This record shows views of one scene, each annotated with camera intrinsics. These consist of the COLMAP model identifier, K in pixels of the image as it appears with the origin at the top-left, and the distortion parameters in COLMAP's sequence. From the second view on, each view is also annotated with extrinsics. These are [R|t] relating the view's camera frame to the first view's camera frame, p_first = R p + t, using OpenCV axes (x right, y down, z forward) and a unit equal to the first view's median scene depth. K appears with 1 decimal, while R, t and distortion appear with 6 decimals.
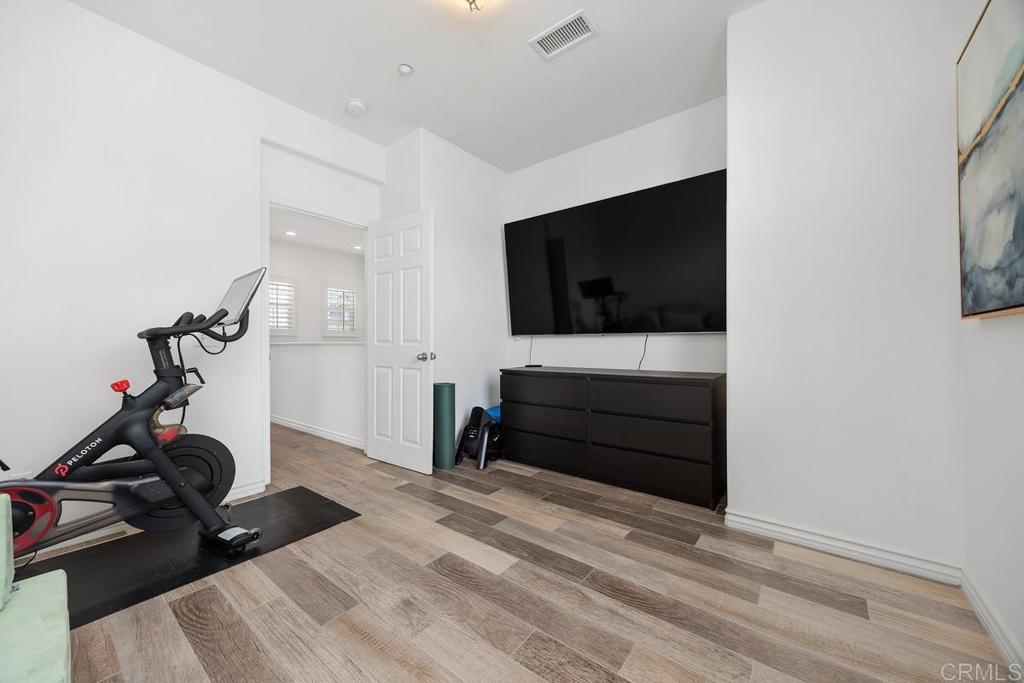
lens RADIAL K [[387.2, 0, 519.5], [0, 387.2, 342.6], [0, 0, 1]] dist [0.000417, -0.000057]
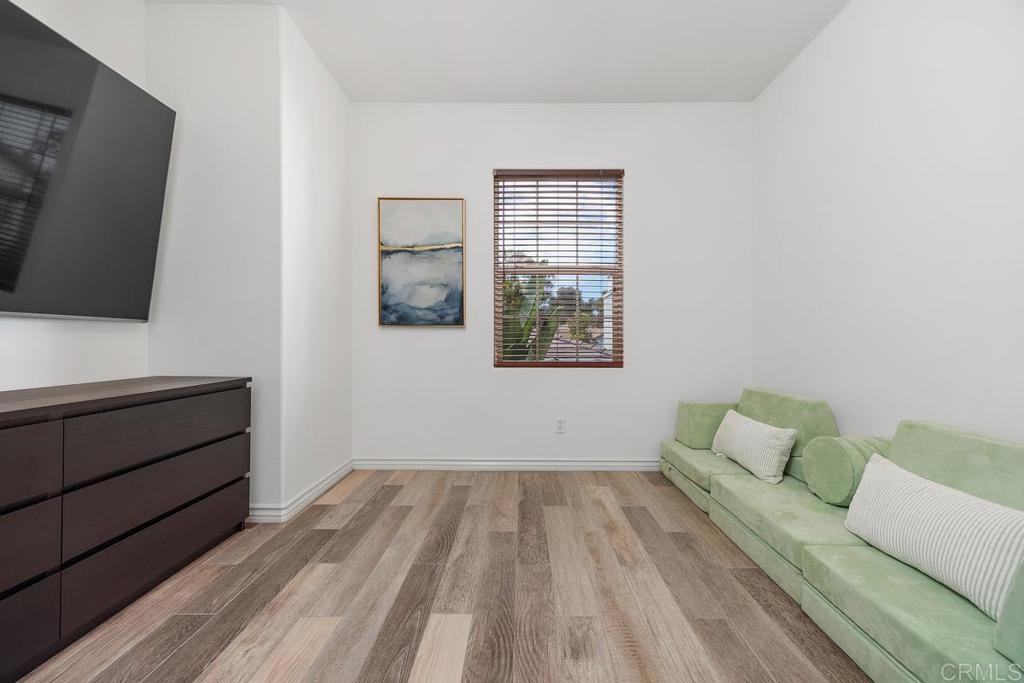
lens RADIAL K [[387.2, 0, 519.1], [0, 387.2, 340.1], [0, 0, 1]] dist [0.000417, -0.000057]
pose [[-0.611222, -0.001450, 0.791458, -0.758094], [-0.005298, 0.999983, -0.002259, 0.010135], [-0.791441, -0.005574, -0.611220, 1.401864]]
